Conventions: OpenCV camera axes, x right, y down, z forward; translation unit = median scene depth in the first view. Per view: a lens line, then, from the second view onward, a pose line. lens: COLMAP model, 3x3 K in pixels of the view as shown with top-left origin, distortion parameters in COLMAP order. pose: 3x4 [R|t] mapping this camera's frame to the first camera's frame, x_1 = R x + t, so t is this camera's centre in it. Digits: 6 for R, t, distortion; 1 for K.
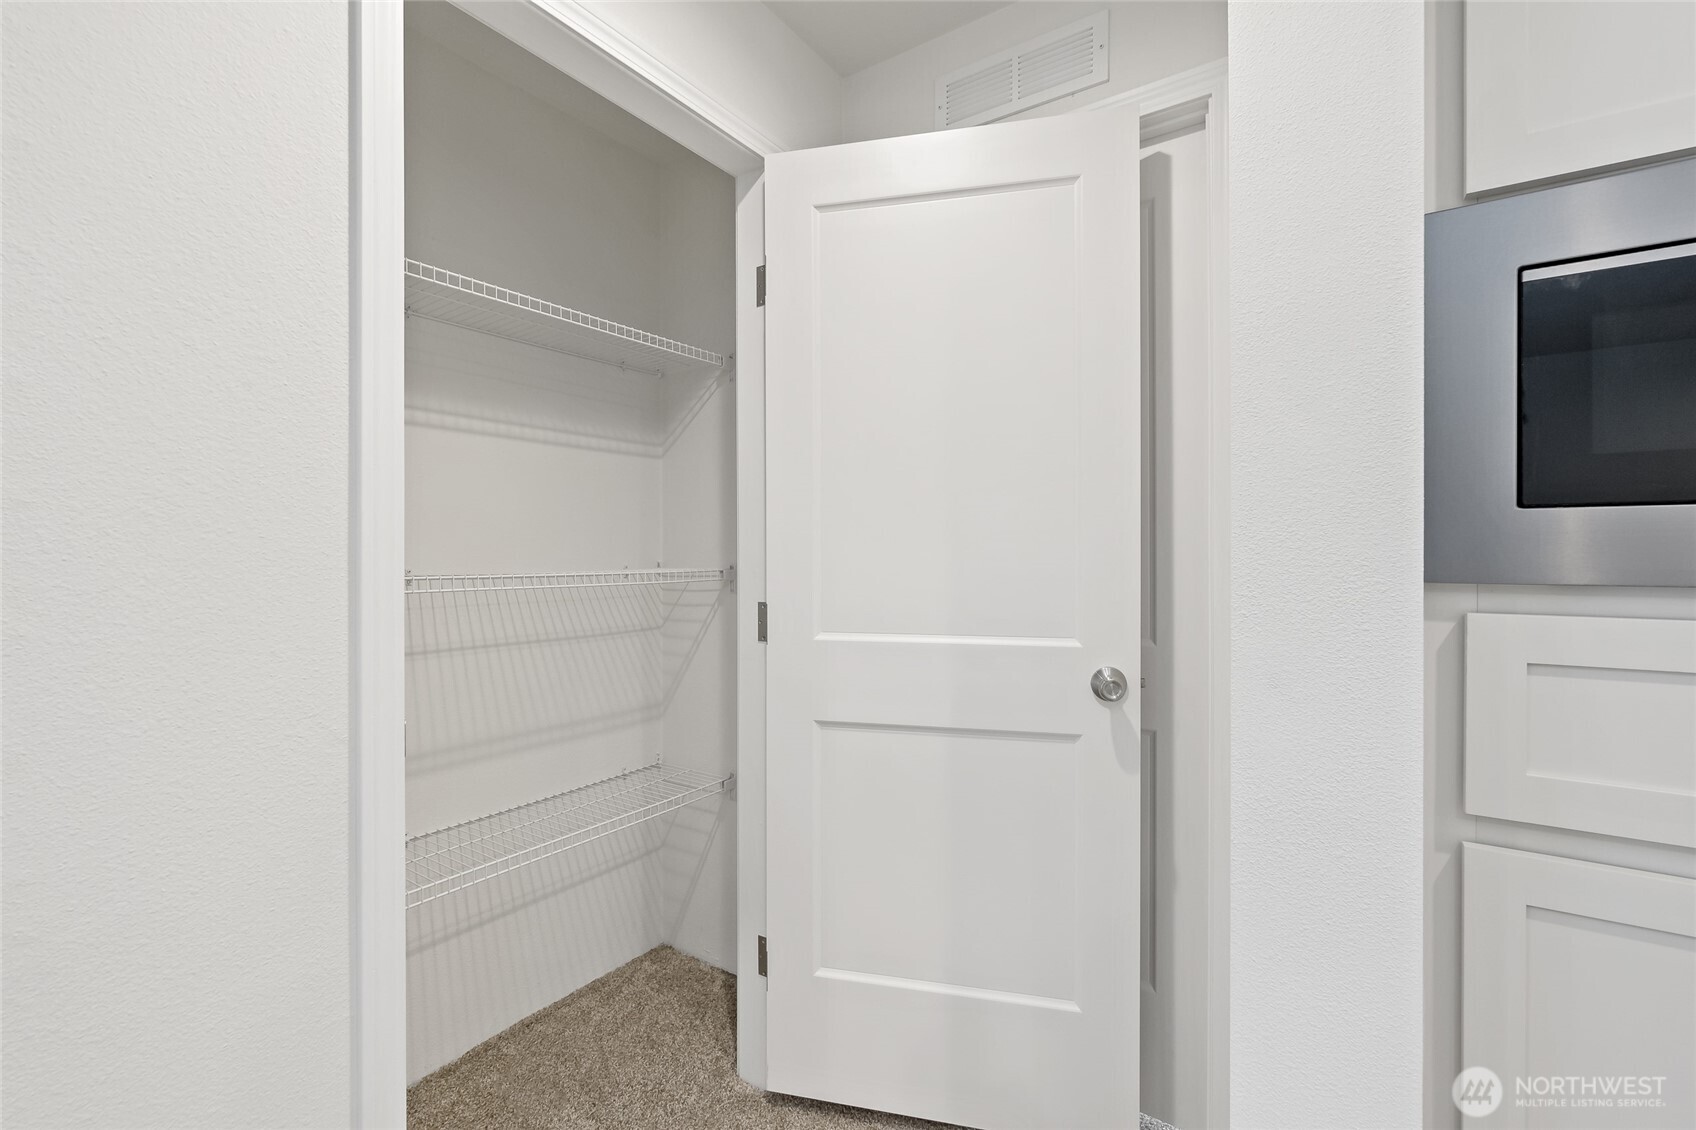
lens RADIAL K [[748.3, 0, 815.3], [0, 748.3, 533.1], [0, 0, 1]] dist [-0.004485, 0.000899]
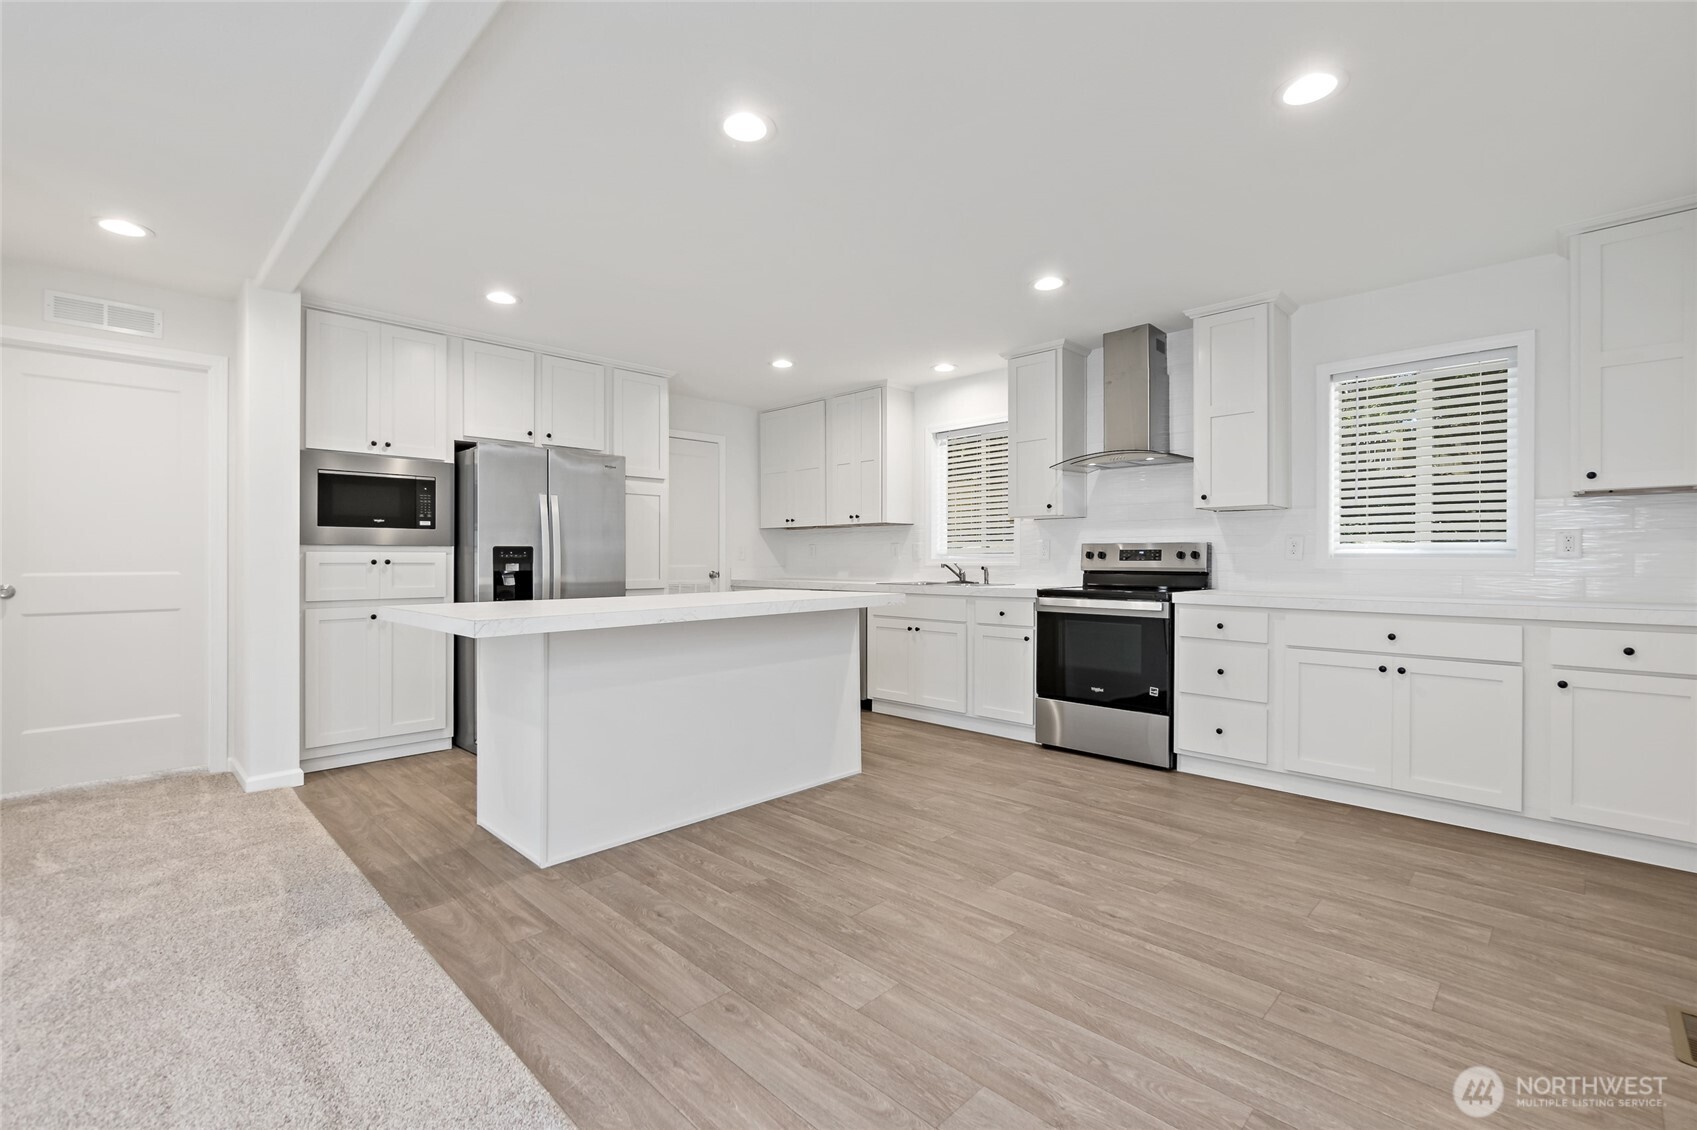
lens RADIAL K [[748.8, 0, 843.2], [0, 748.8, 558.7], [0, 0, 1]] dist [-0.004485, 0.000899]
pose [[0.179348, 0.001949, 0.983784, -2.639913], [-0.000934, 0.999998, -0.001811, 0.153581], [-0.983785, -0.000594, 0.179349, -2.637941]]
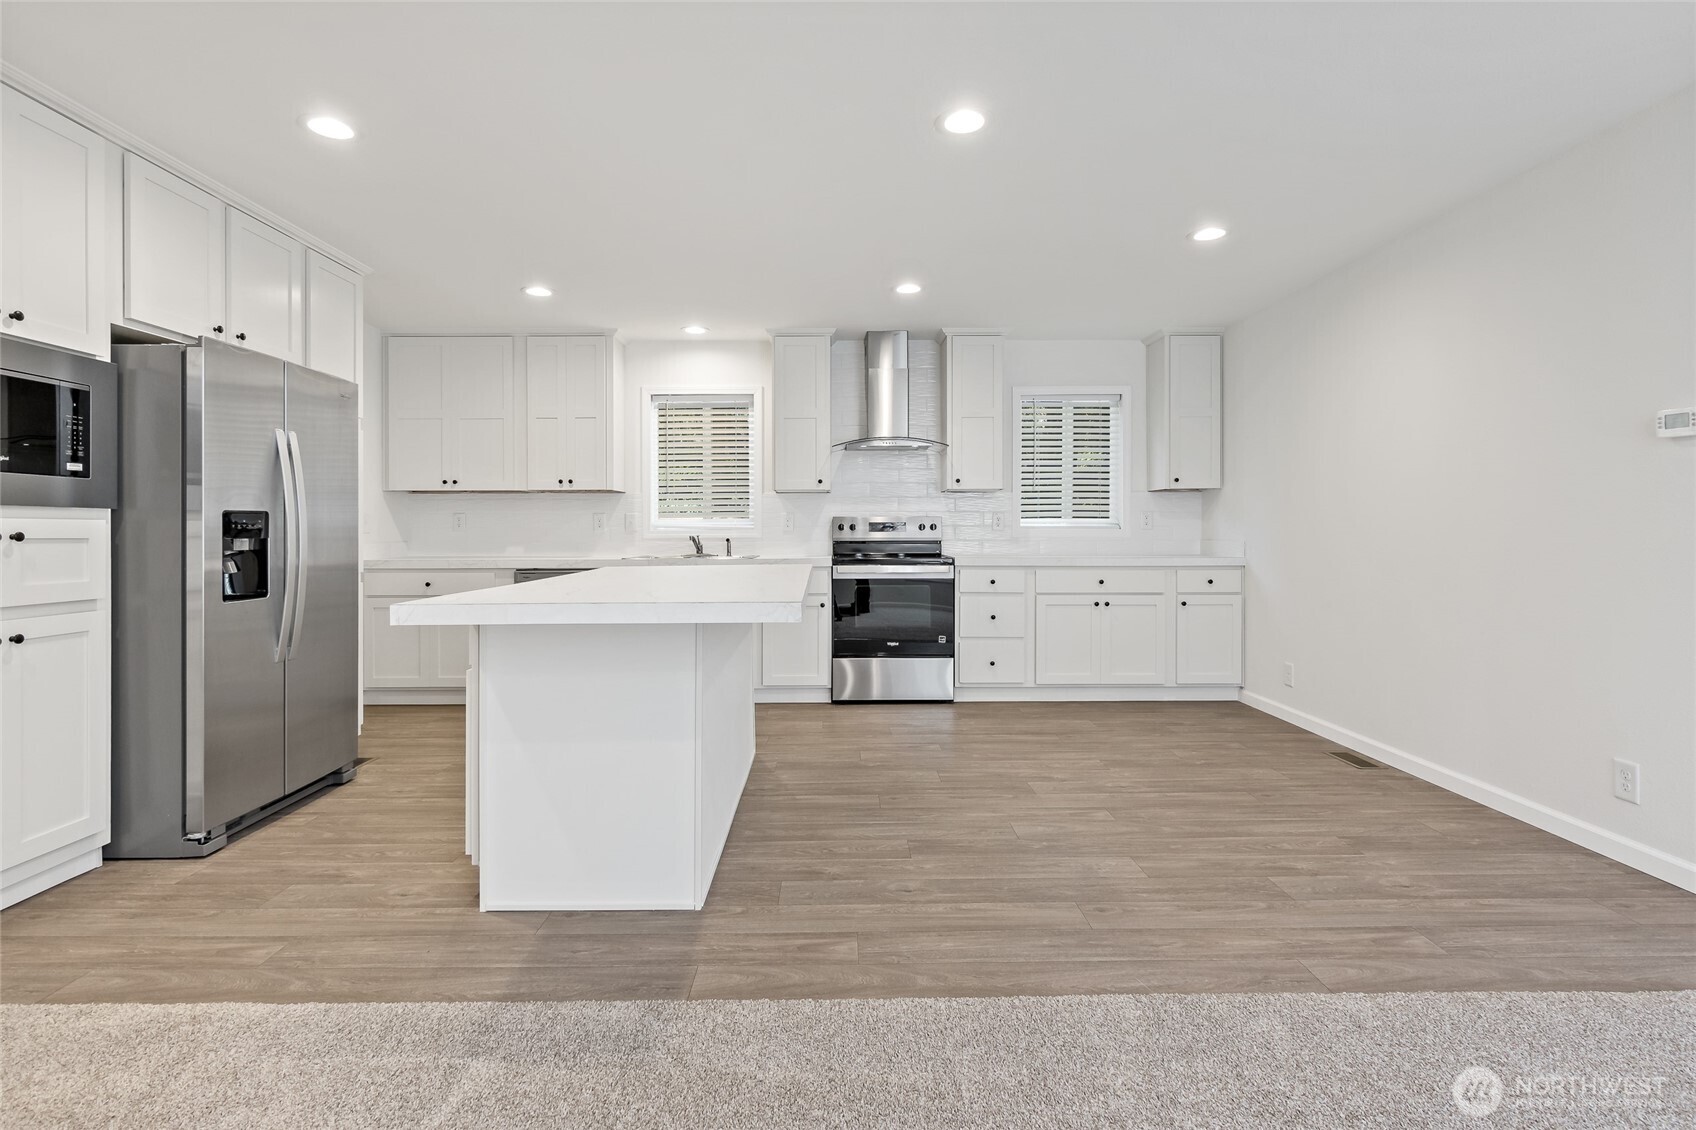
lens RADIAL K [[816.5, 0, 839.8], [0, 816.5, 537.1], [0, 0, 1]] dist [-0.006558, 0.003183]
pose [[-0.577070, -0.002684, 0.816690, -2.347224], [0.003123, 0.999980, 0.005493, 0.161649], [-0.816689, 0.005721, -0.577050, 0.146646]]
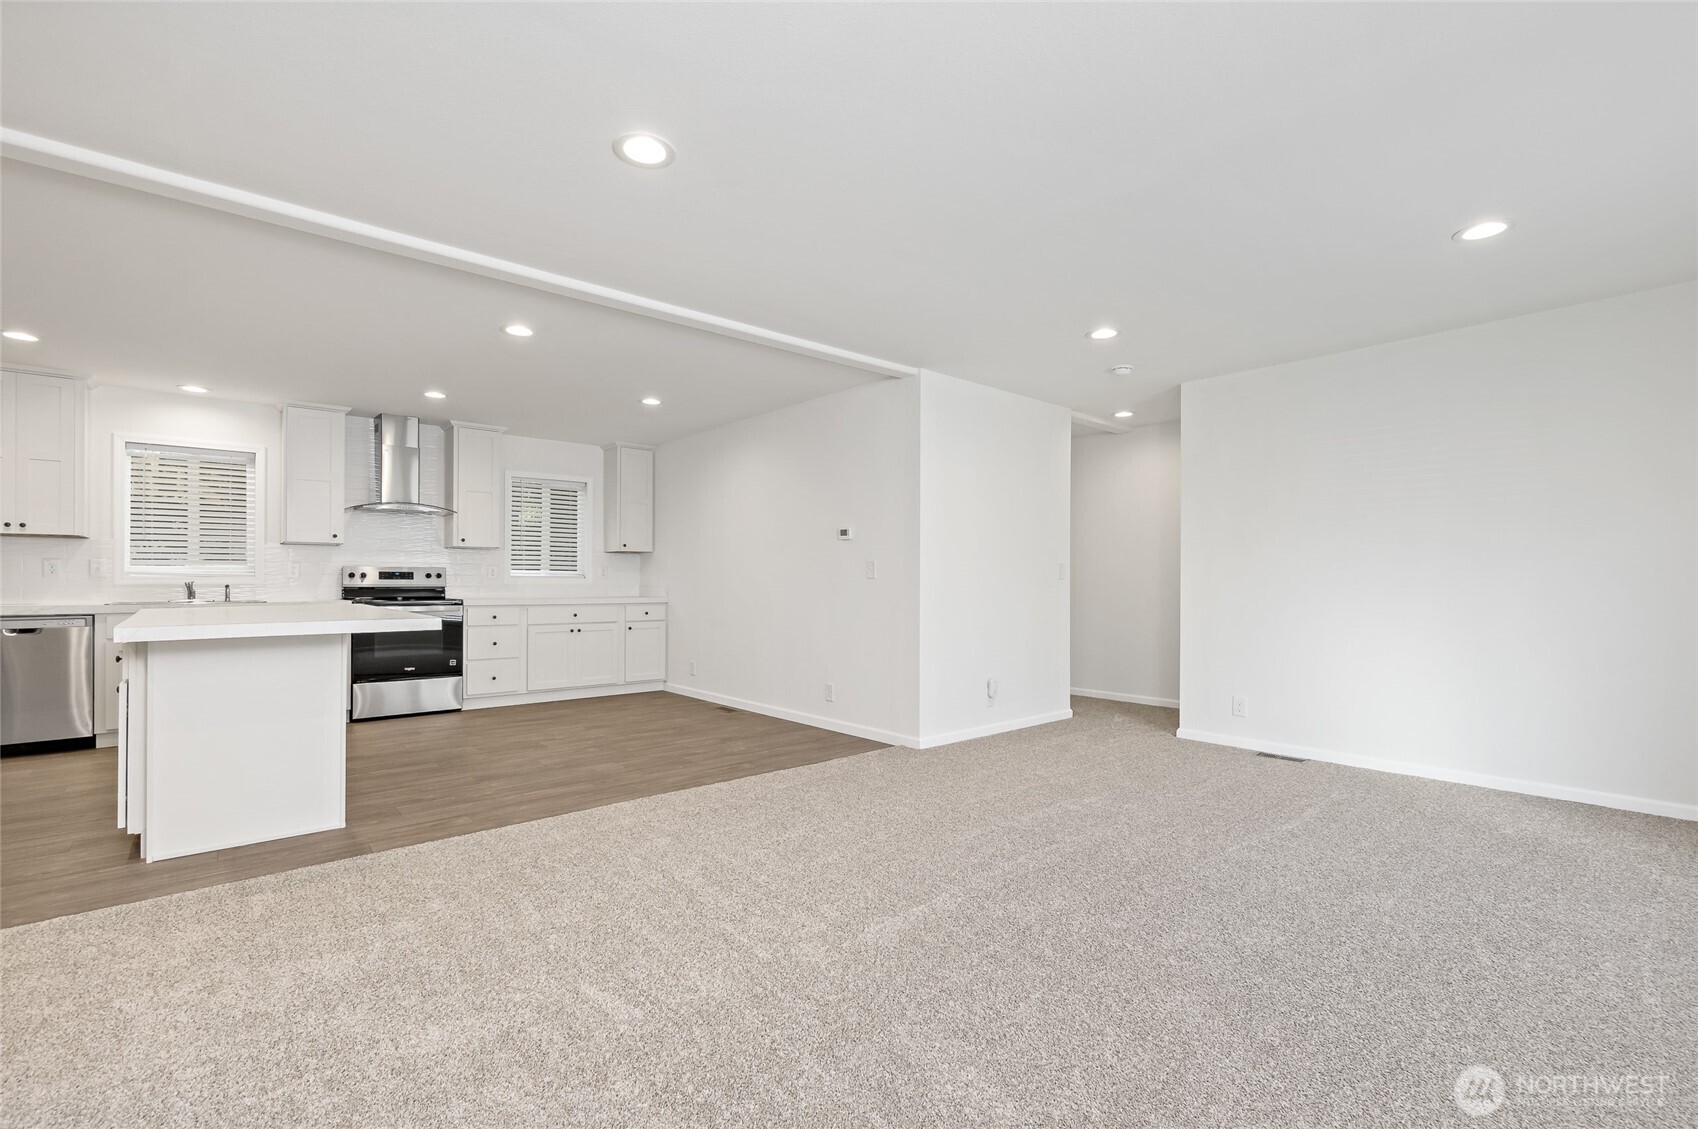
lens RADIAL K [[749.2, 0, 845.7], [0, 749.2, 576.1], [0, 0, 1]] dist [-0.004485, 0.000899]
pose [[-0.969134, 0.002869, 0.246517, -3.182264], [0.000688, 0.999960, -0.008936, 0.189132], [-0.246532, -0.008490, -0.969097, 1.894846]]
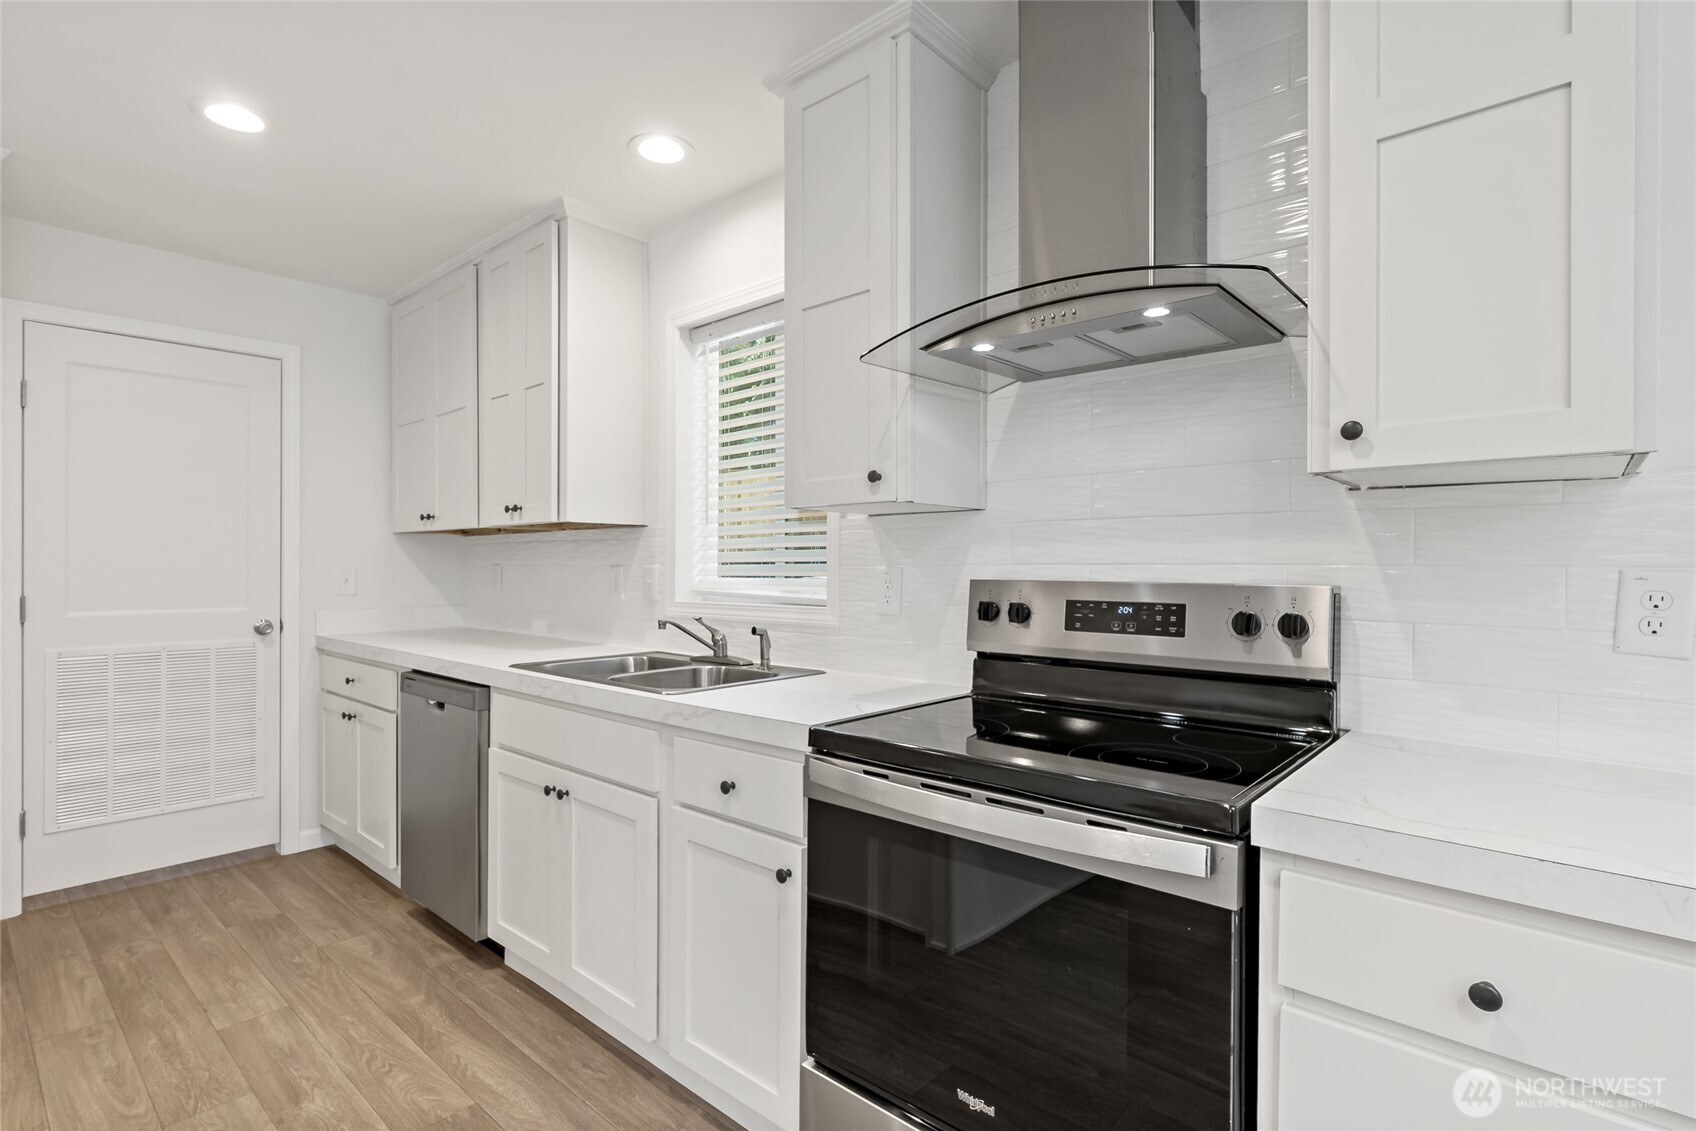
lens RADIAL K [[816.5, 0, 854.2], [0, 816.5, 566.5], [0, 0, 1]] dist [-0.006558, 0.003183]
pose [[0.115521, 0.003259, 0.993300, 0.557085], [-0.004416, 0.999986, -0.002767, 0.015766], [-0.993295, -0.004067, 0.115534, -3.269265]]
